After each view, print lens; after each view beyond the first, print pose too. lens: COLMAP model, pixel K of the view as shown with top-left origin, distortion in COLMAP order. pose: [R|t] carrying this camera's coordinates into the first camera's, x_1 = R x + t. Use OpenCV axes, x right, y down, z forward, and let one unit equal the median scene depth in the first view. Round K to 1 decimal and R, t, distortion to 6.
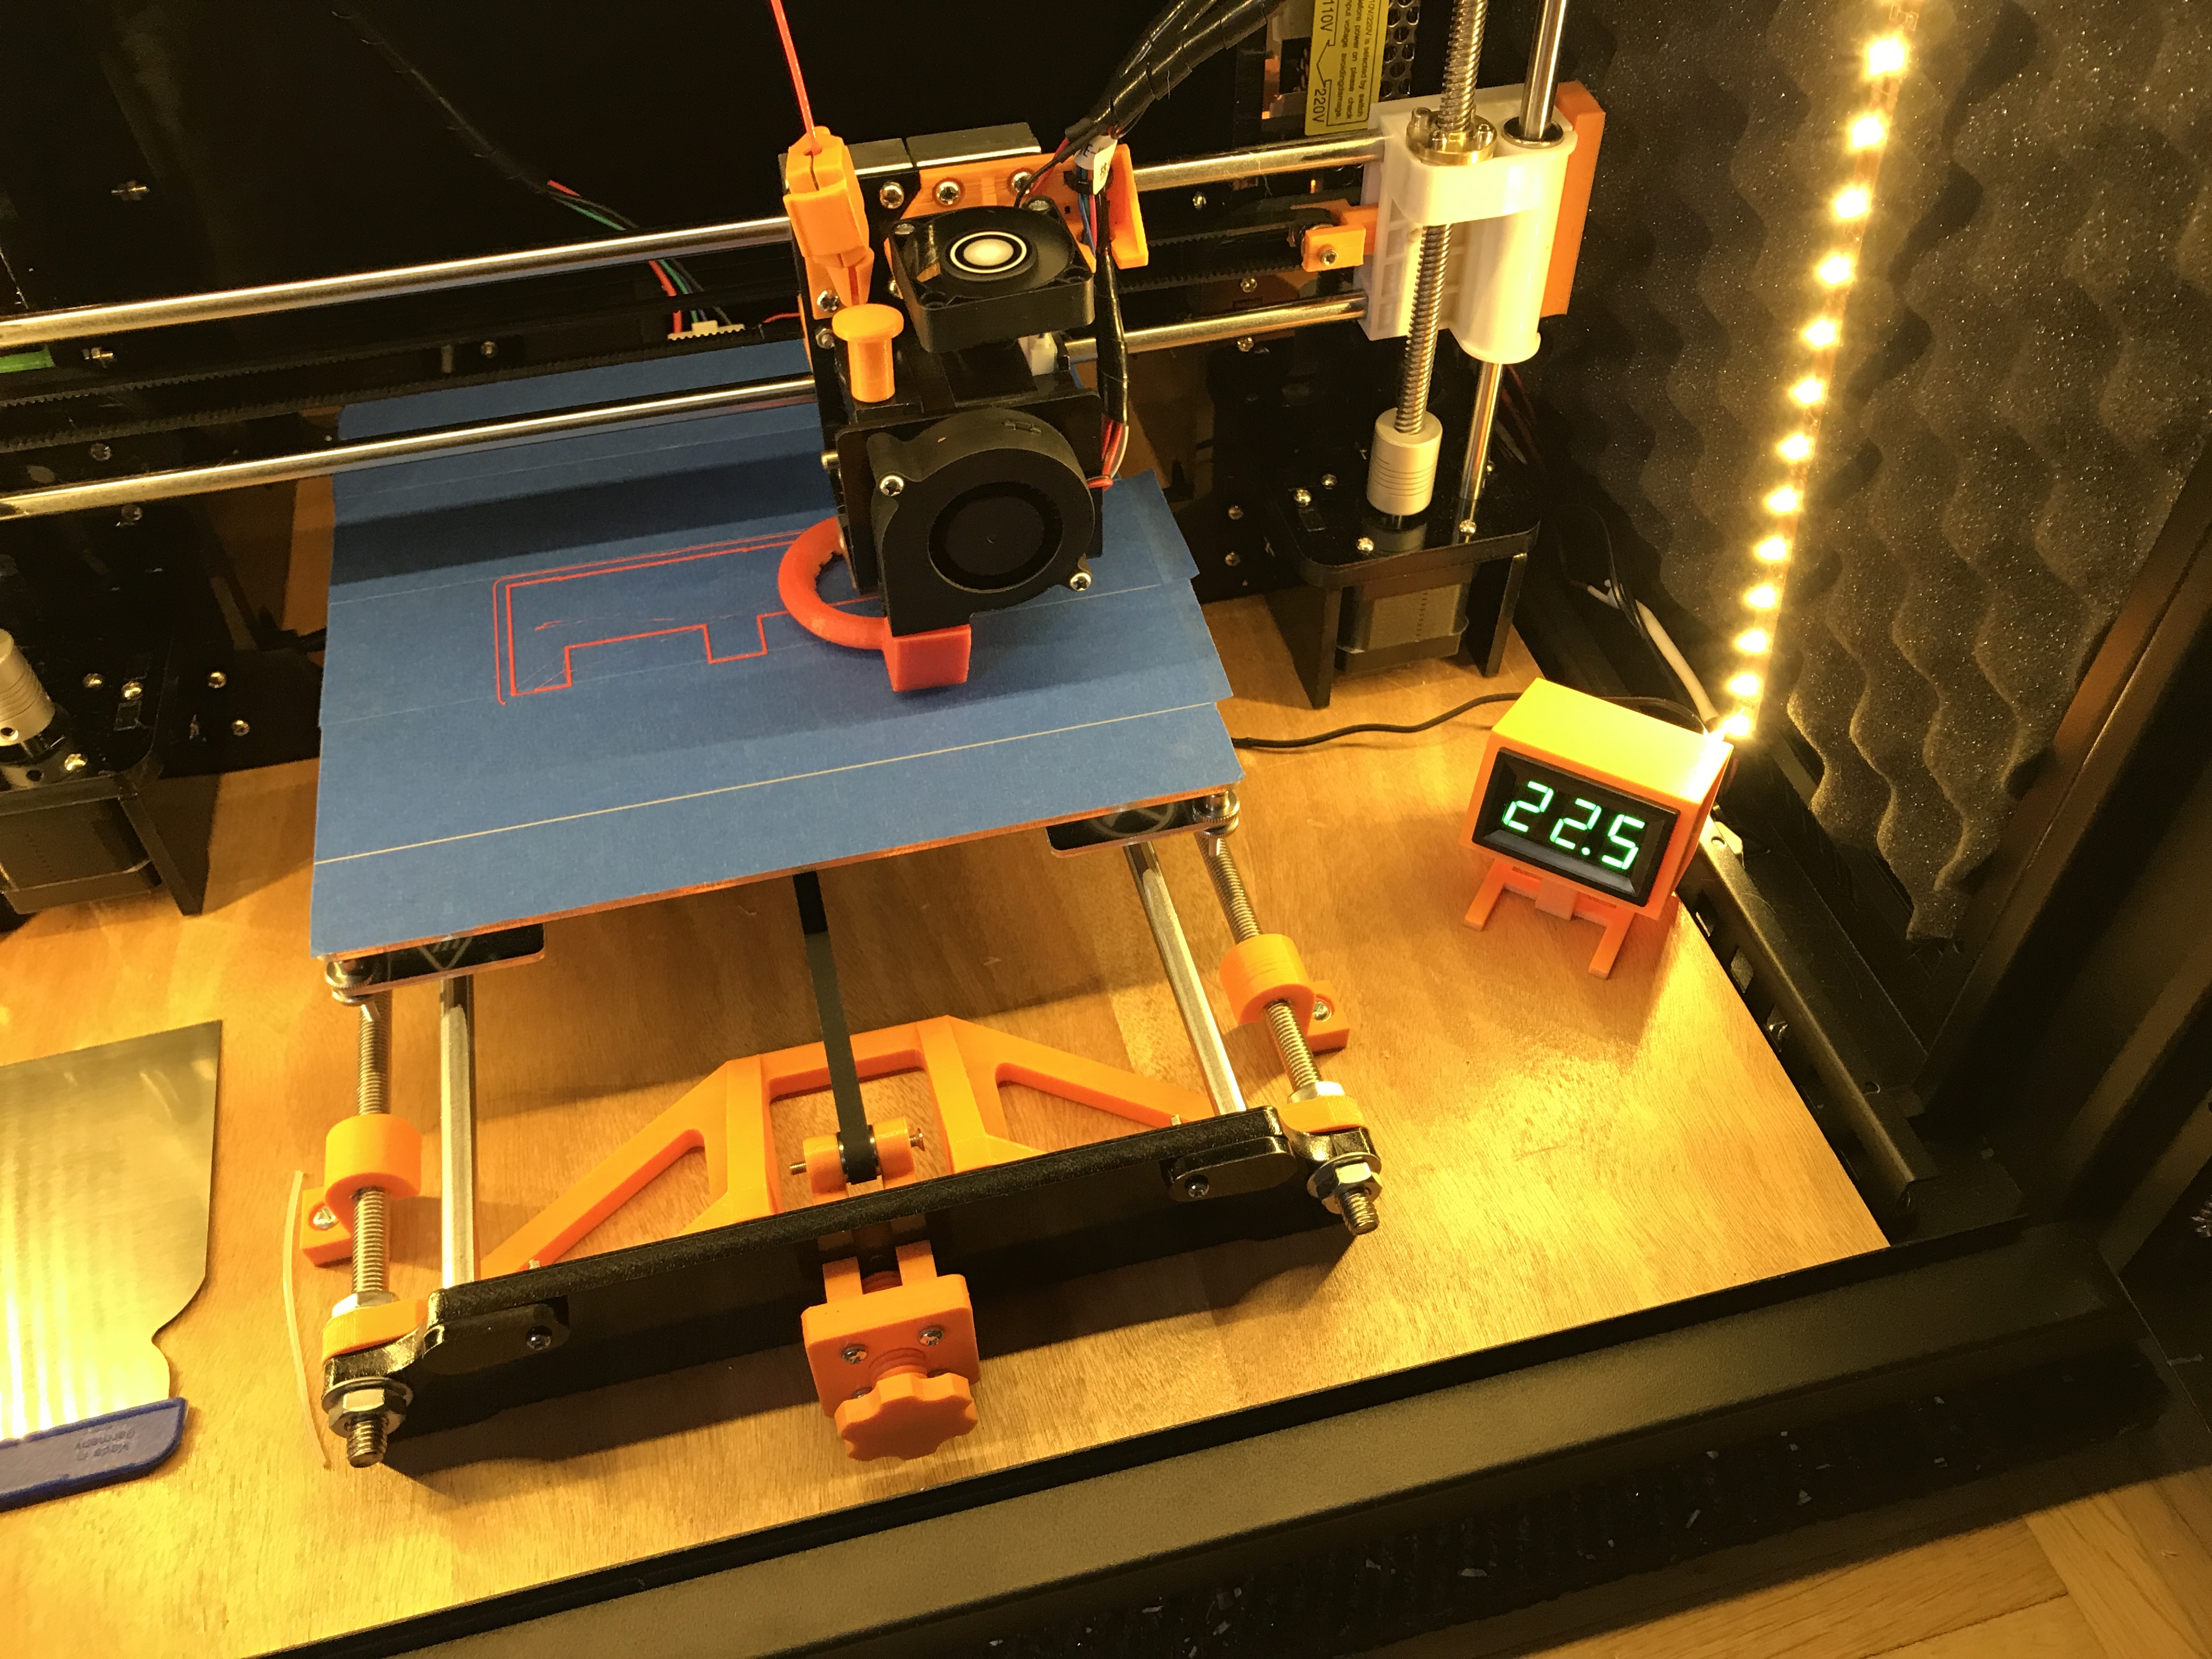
lens RADIAL K [[1795.9, 0, 1103.3], [0, 1795.9, 815.1], [0, 0, 1]] dist [-0.003617, -0.007387]
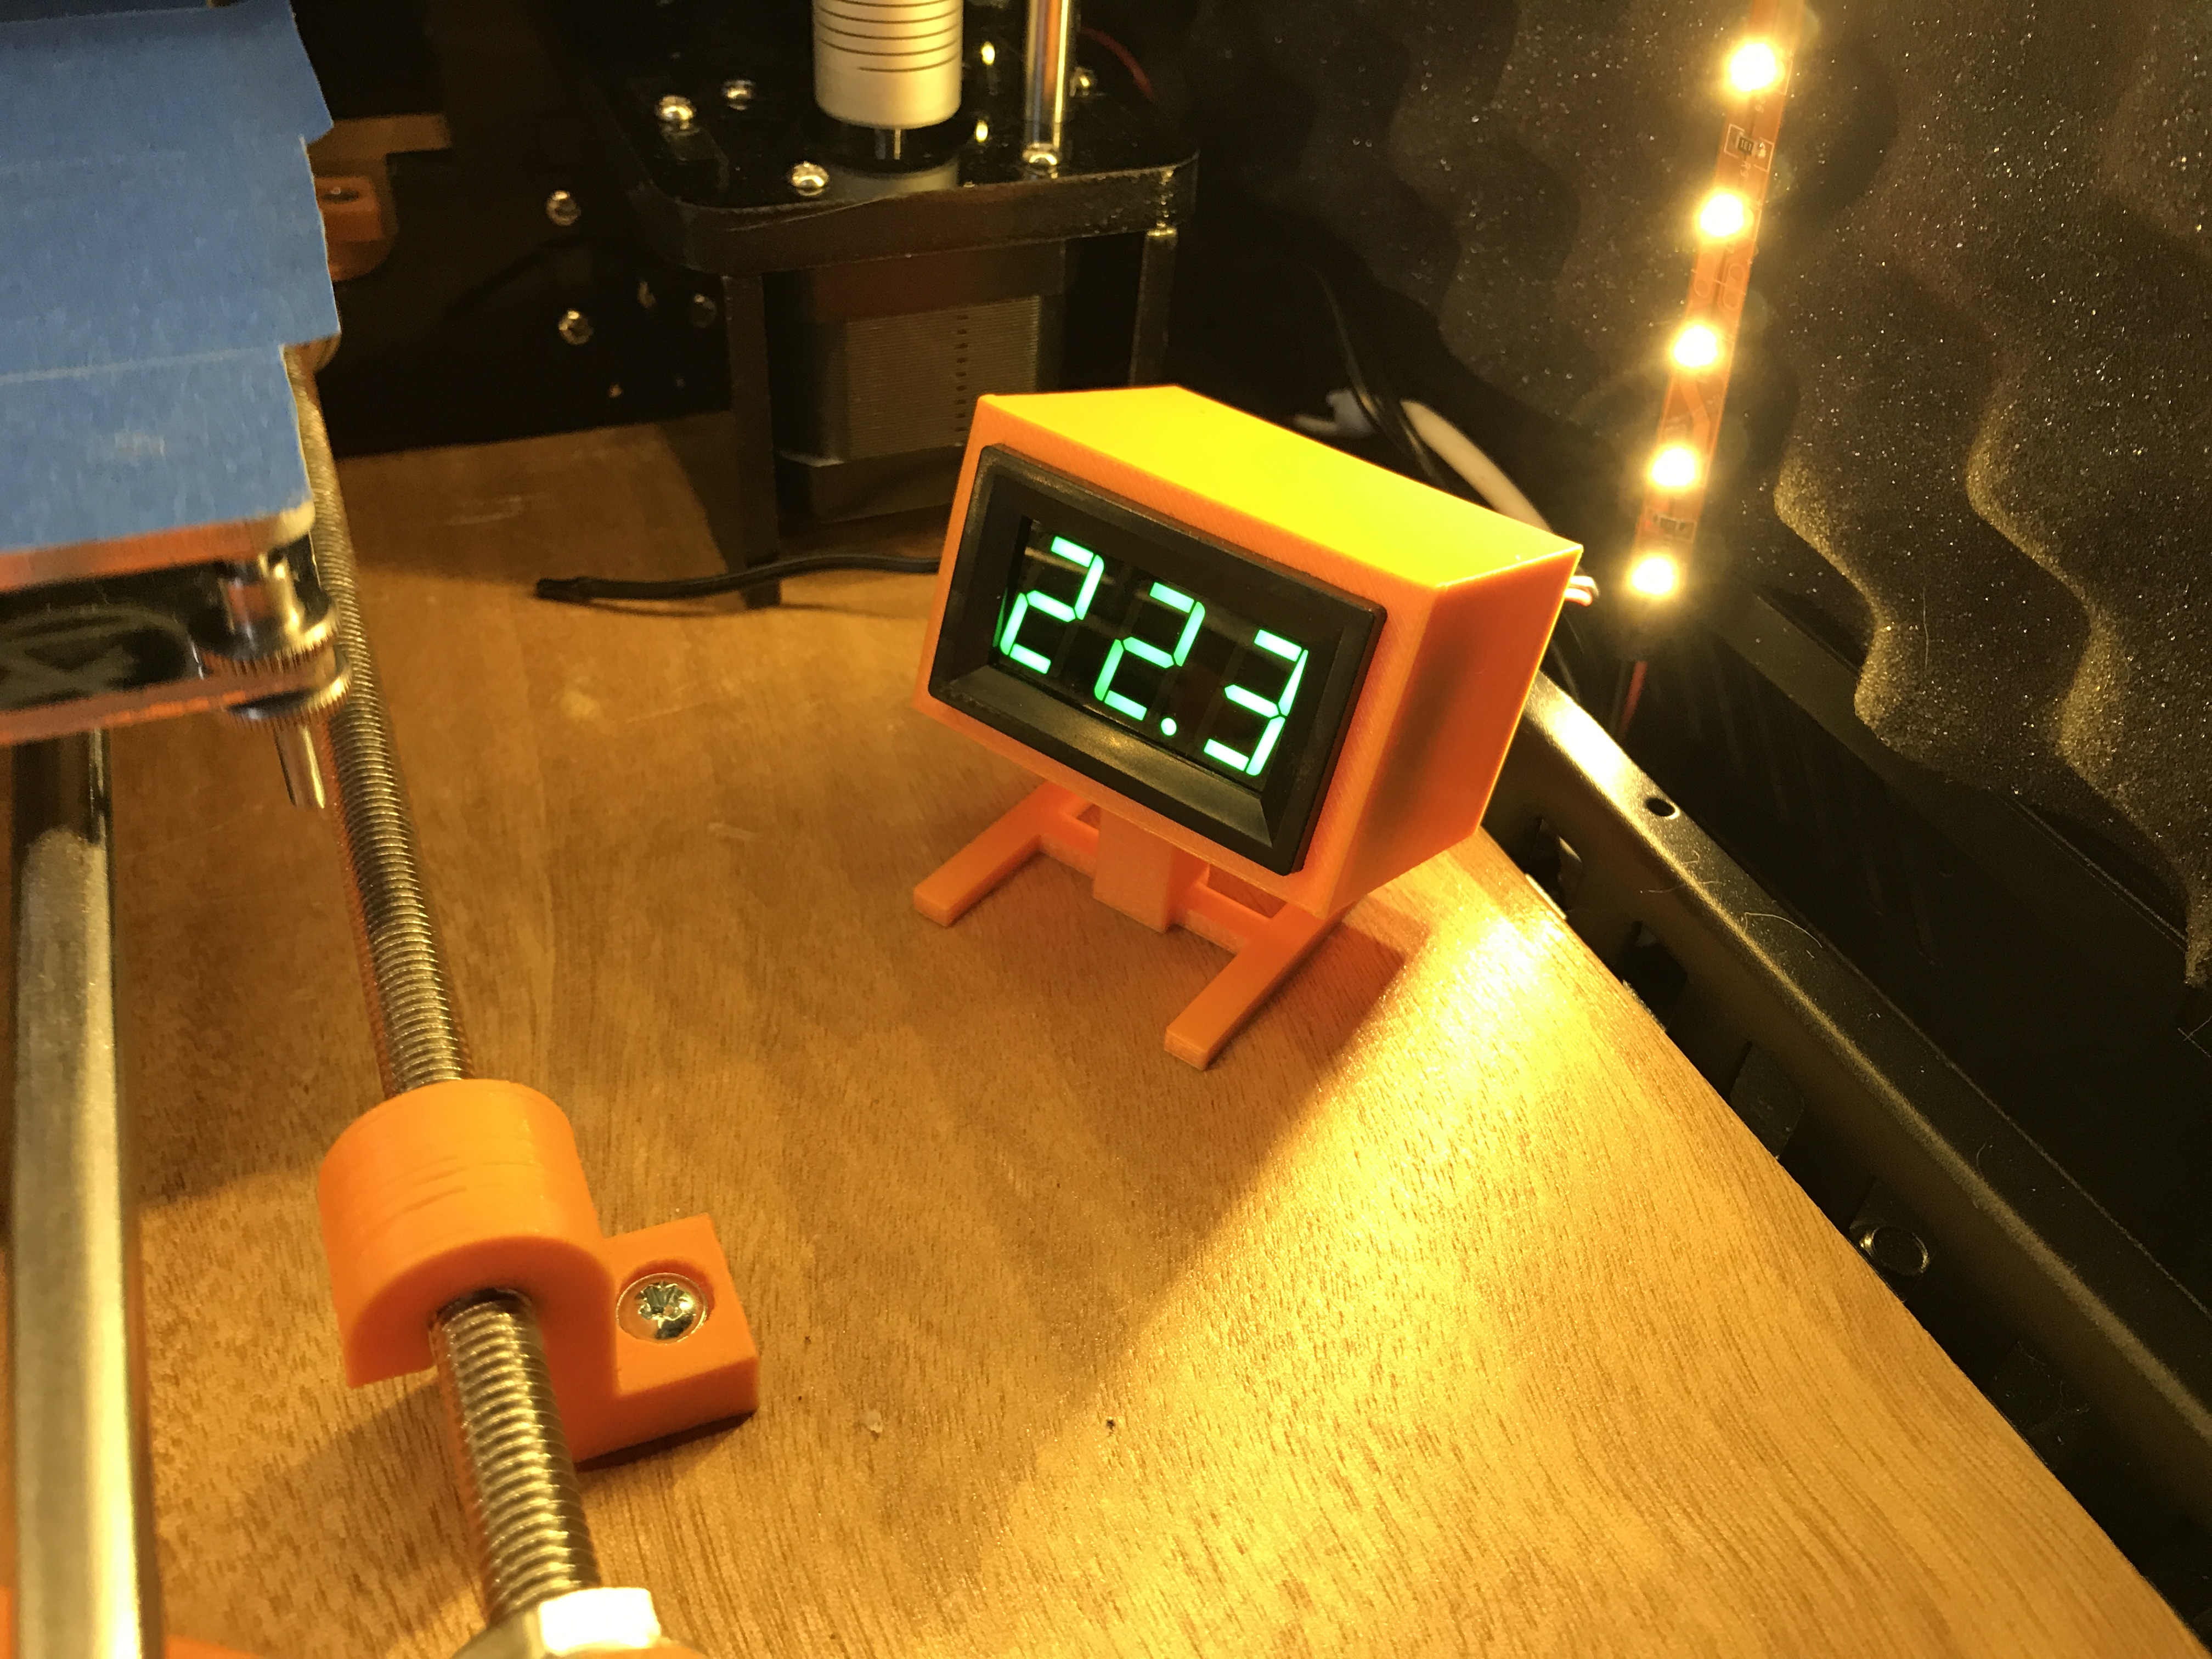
lens RADIAL K [[1795.9, 0, 1103.3], [0, 1795.9, 815.1], [0, 0, 1]] dist [-0.003617, -0.007387]
pose [[0.984696, -0.049893, 0.166984, 0.145227], [0.070713, 0.990111, -0.121159, 0.061677], [-0.159288, 0.131113, 0.978487, 0.626868]]
